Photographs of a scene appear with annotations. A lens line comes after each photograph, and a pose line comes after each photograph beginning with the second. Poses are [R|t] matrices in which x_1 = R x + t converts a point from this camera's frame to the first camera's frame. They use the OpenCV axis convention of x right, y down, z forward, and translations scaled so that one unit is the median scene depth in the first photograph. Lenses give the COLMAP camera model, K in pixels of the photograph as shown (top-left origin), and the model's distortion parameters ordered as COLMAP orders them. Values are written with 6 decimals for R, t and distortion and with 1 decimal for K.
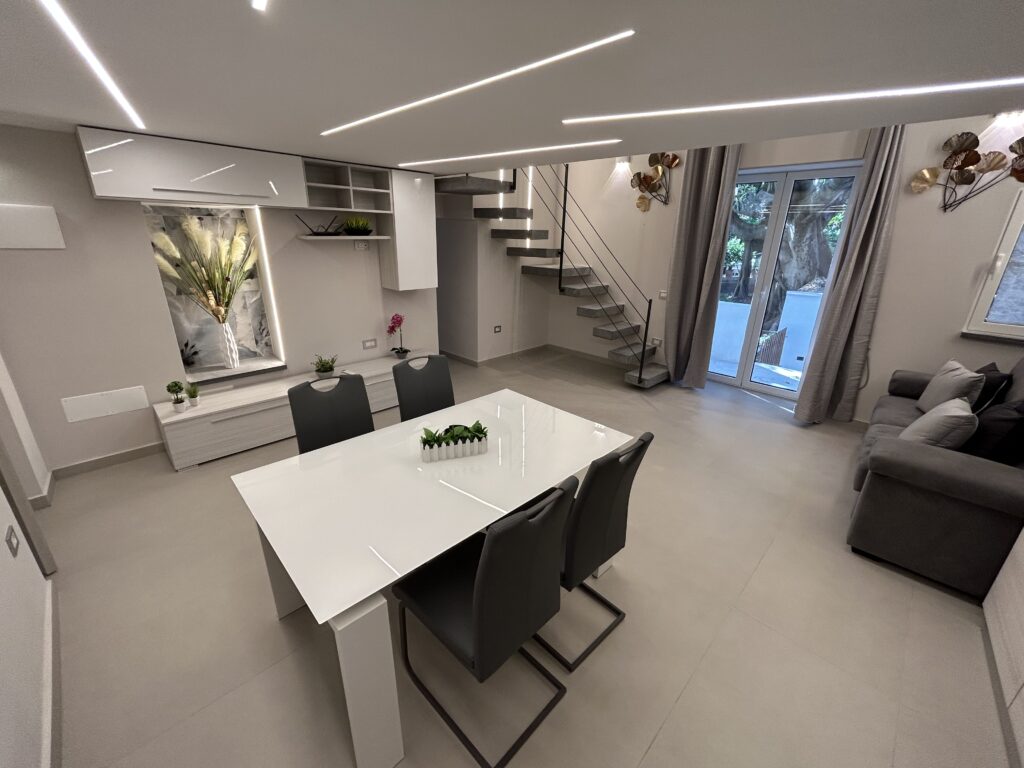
lens RADIAL K [[421.5, 0, 511.2], [0, 421.5, 377.9], [0, 0, 1]] dist [-0.001905, -0.000390]
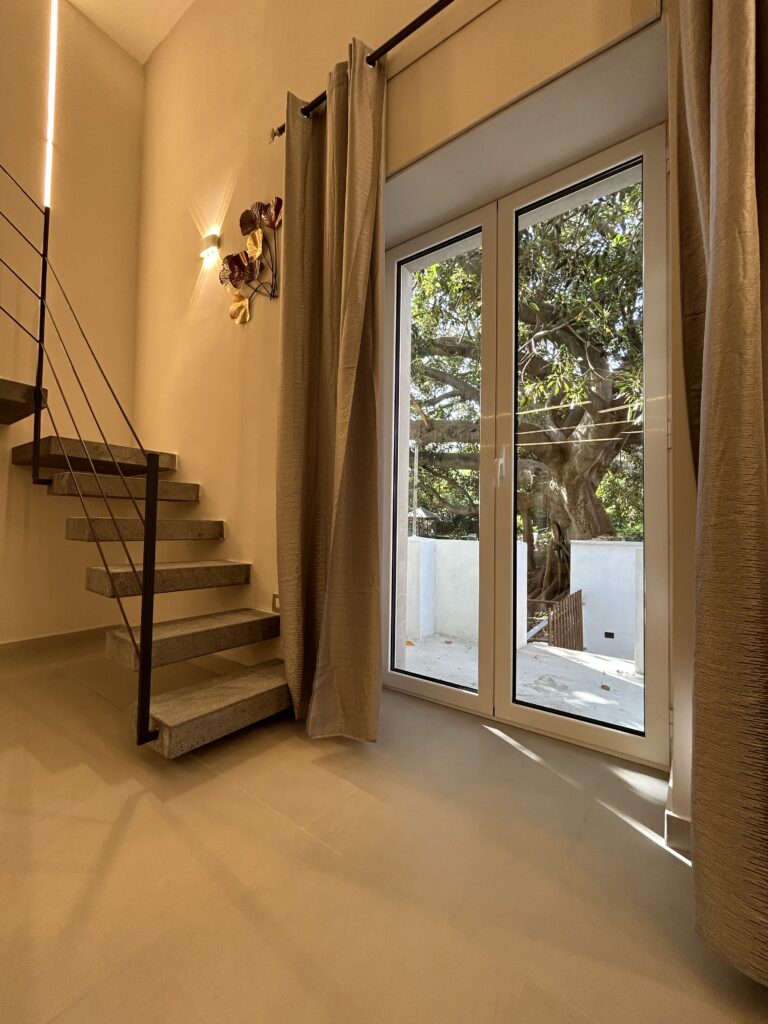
lens RADIAL K [[421.5, 0, 391.2], [0, 421.5, 515.3], [0, 0, 1]] dist [-0.001905, -0.000390]
pose [[0.986937, -0.008854, 0.160864, 0.327946], [0.066002, 0.933074, -0.353577, -0.014310], [-0.146968, 0.359575, 0.921469, 0.504570]]
